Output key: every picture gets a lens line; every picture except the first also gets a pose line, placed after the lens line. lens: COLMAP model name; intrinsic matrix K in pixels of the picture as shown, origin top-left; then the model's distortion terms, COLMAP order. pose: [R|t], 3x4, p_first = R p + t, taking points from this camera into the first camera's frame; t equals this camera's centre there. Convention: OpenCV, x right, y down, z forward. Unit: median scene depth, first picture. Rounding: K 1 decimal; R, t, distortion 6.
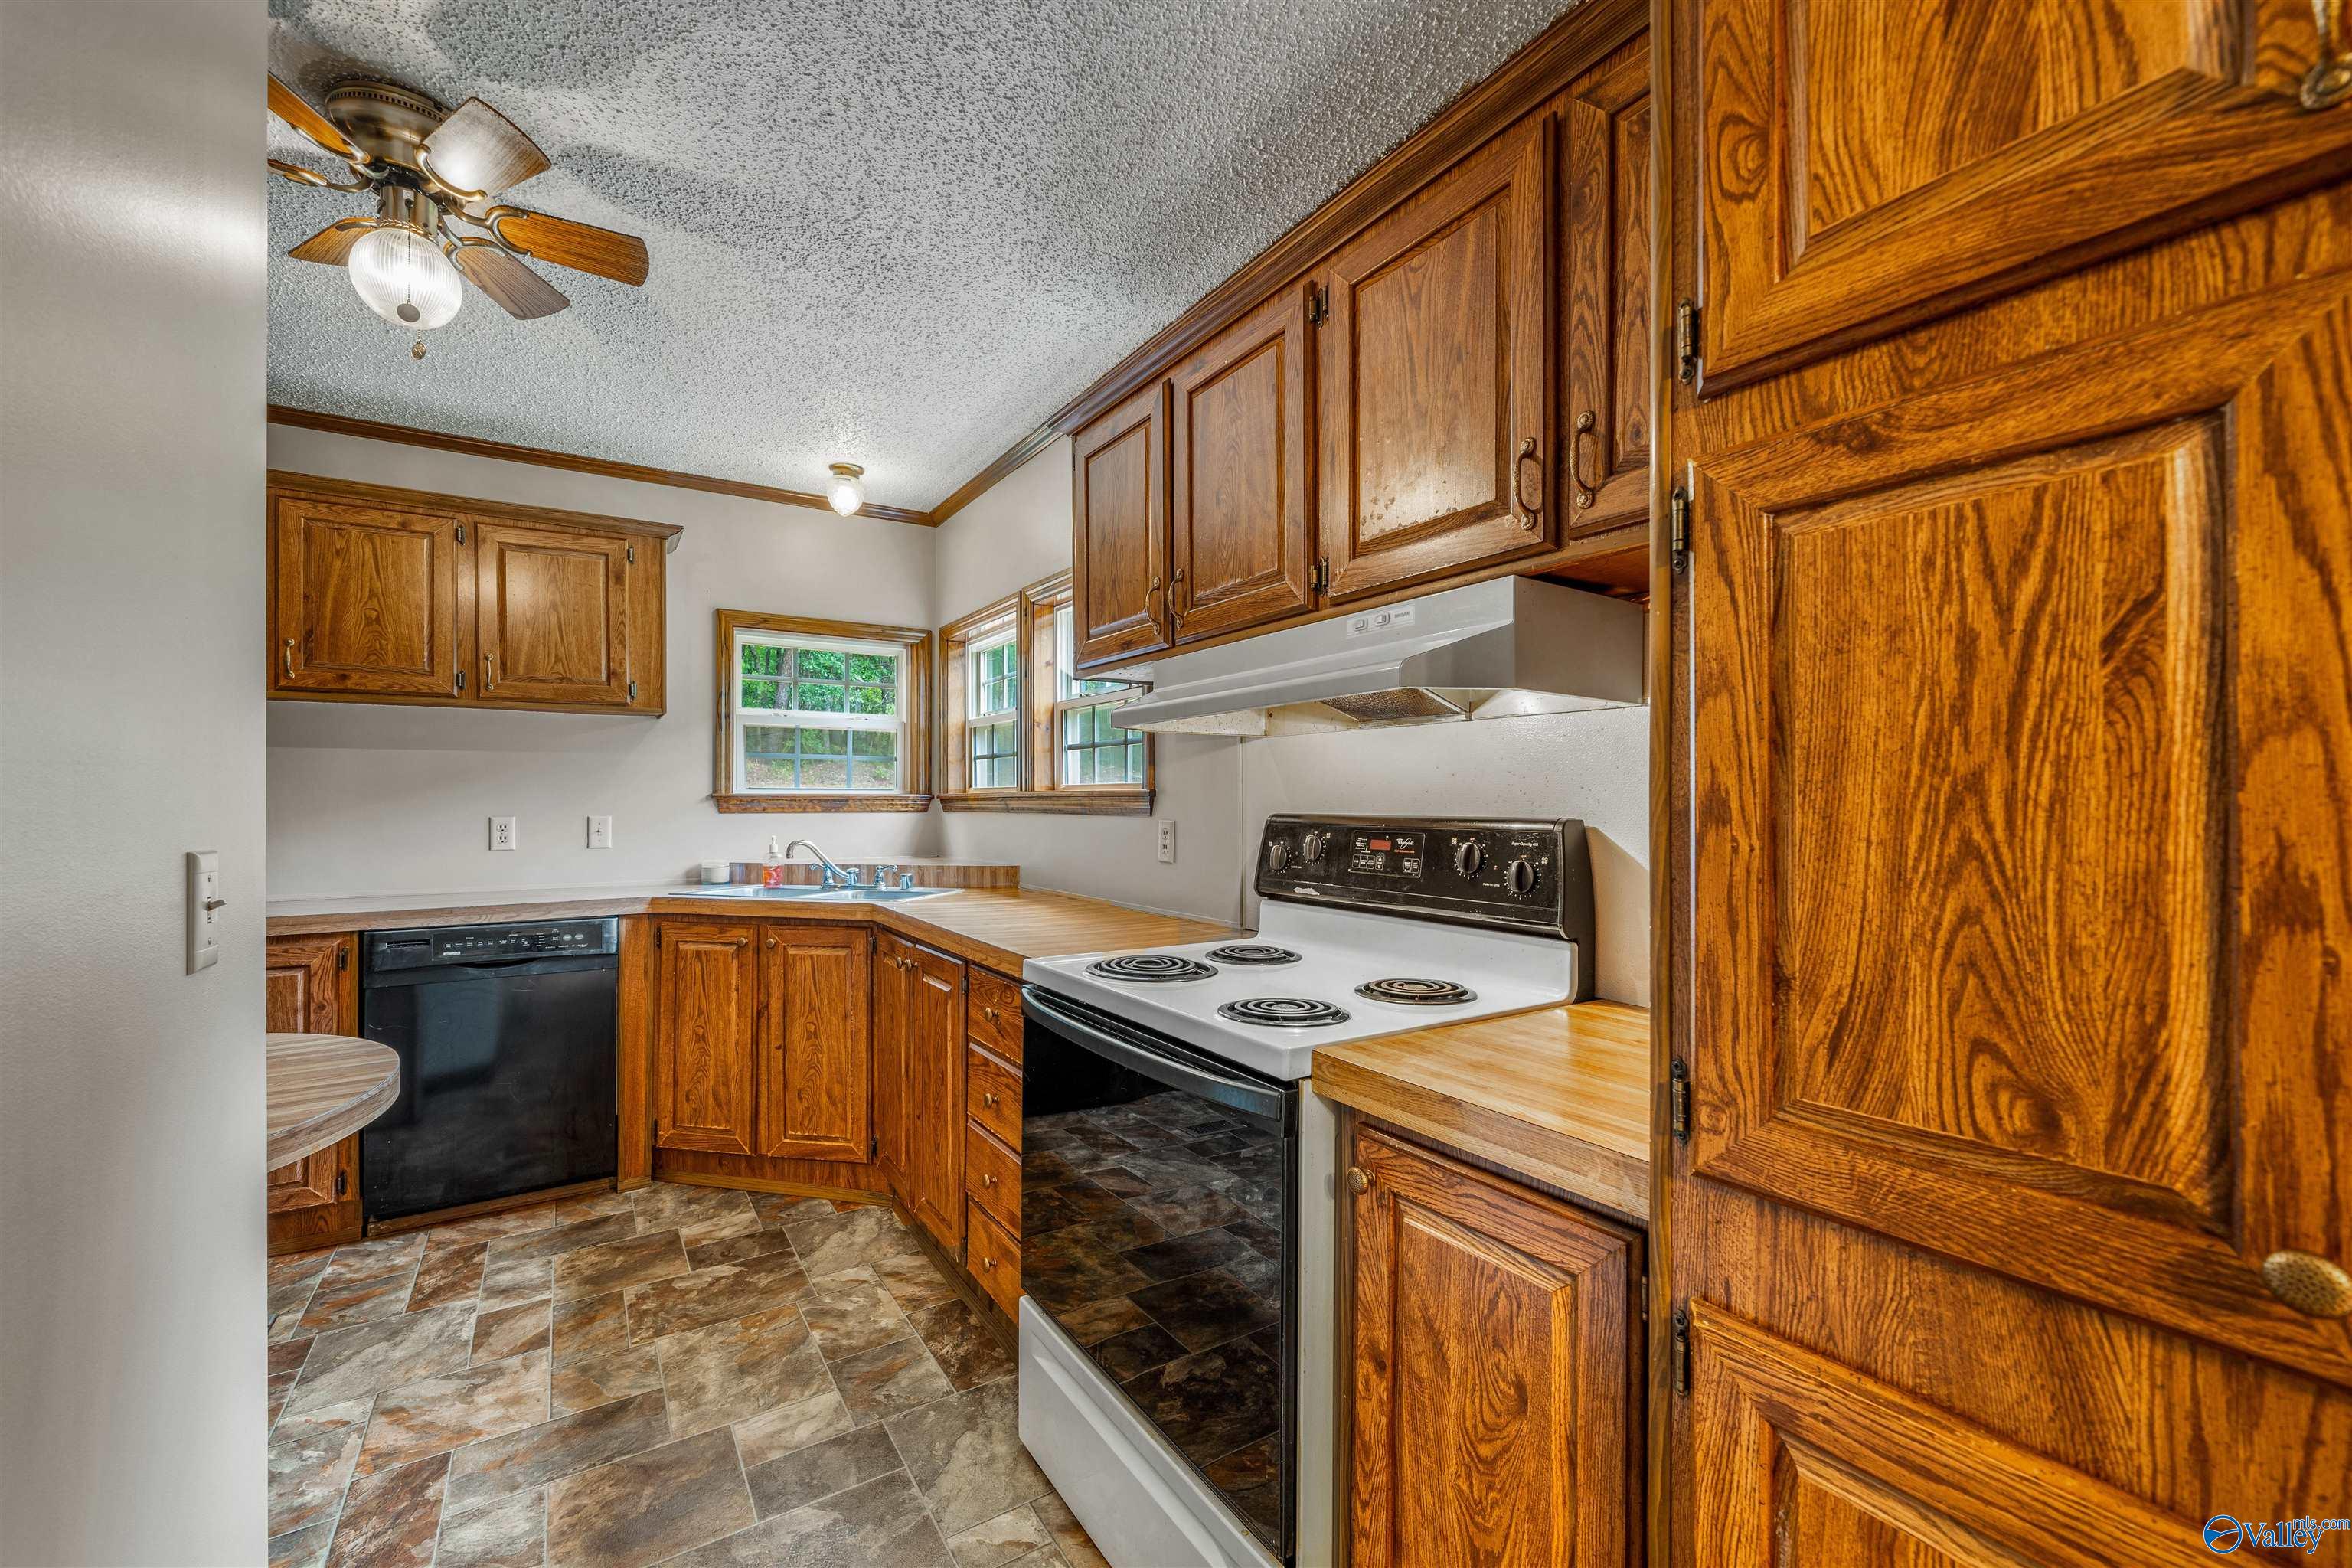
lens RADIAL K [[940.6, 0, 1162.4], [0, 940.6, 795.8], [0, 0, 1]] dist [-0.001890, 0.003958]
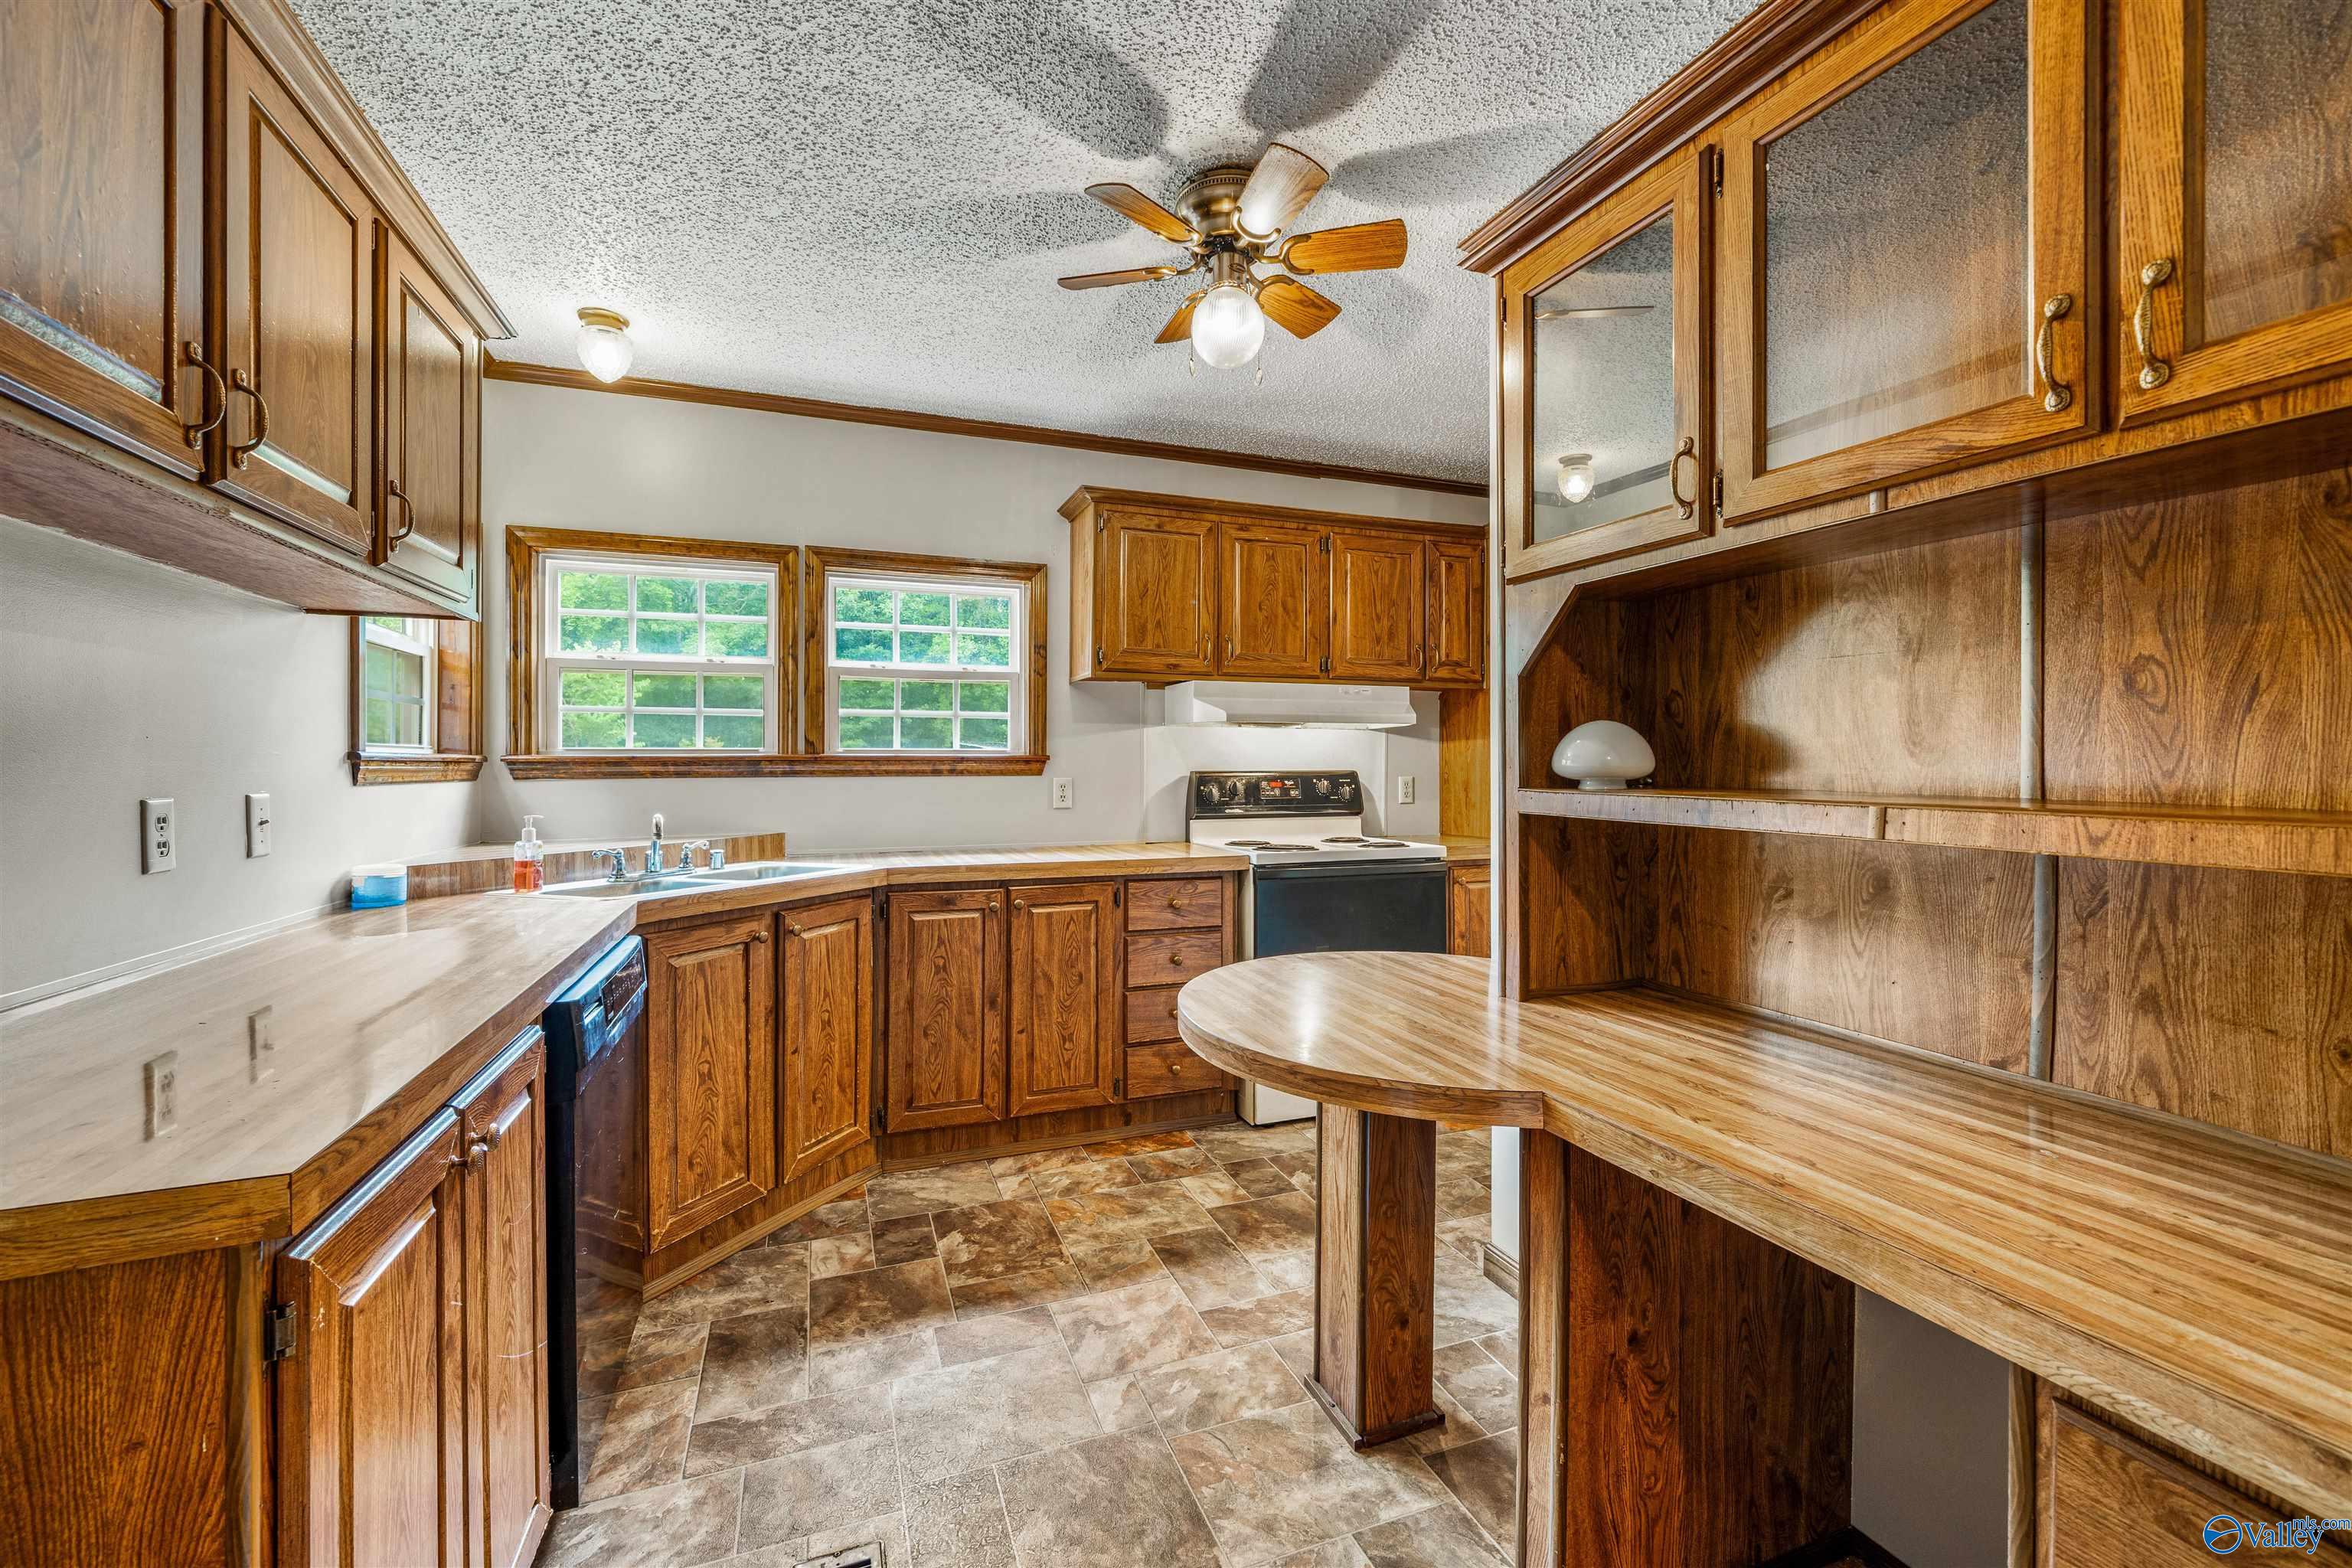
lens RADIAL K [[961.0, 0, 1175.4], [0, 961.0, 760.0], [0, 0, 1]] dist [0.003018, 0.000146]
pose [[0.202464, 0.007945, 0.979257, -1.504272], [-0.002172, 0.999968, -0.007664, 0.010966], [-0.979287, -0.000575, 0.202475, 0.606818]]
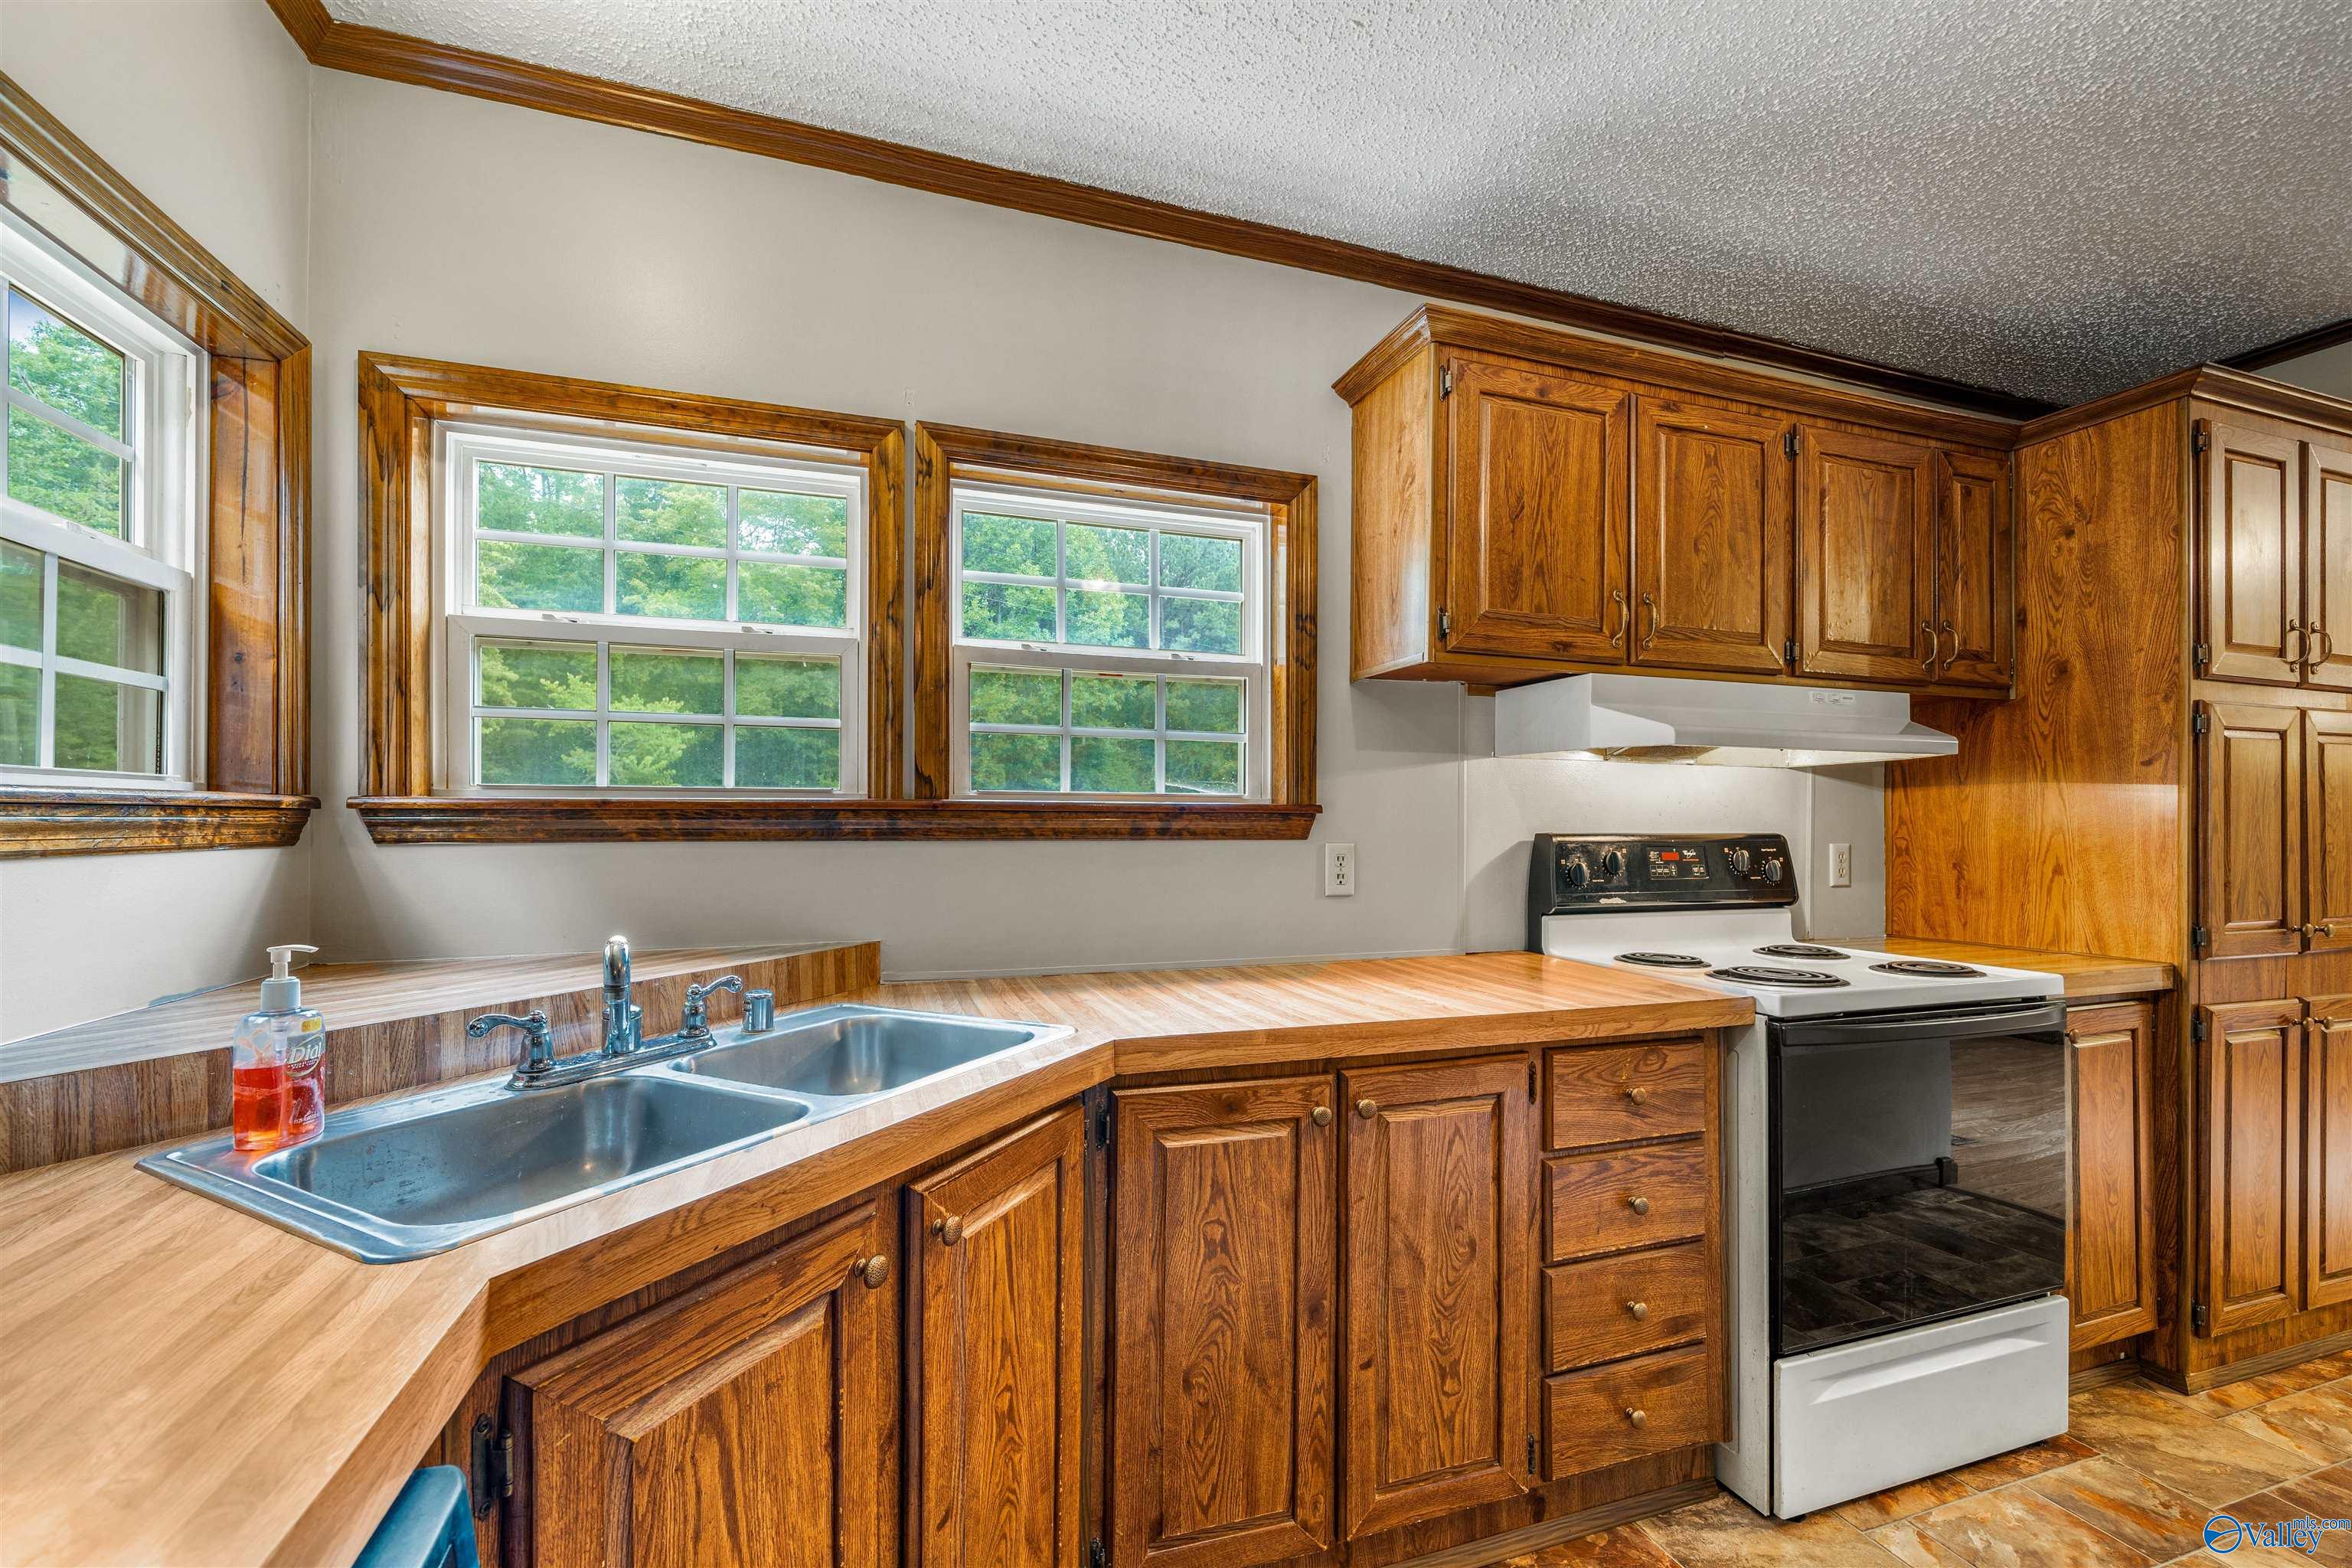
lens RADIAL K [[943.5, 0, 1164.8], [0, 943.5, 826.0], [0, 0, 1]] dist [0.000667, -0.000032]
pose [[0.241240, -0.002429, 0.970462, -0.914865], [-0.009102, 0.999947, 0.004766, 0.008904], [-0.970423, -0.009983, 0.241205, 1.052735]]
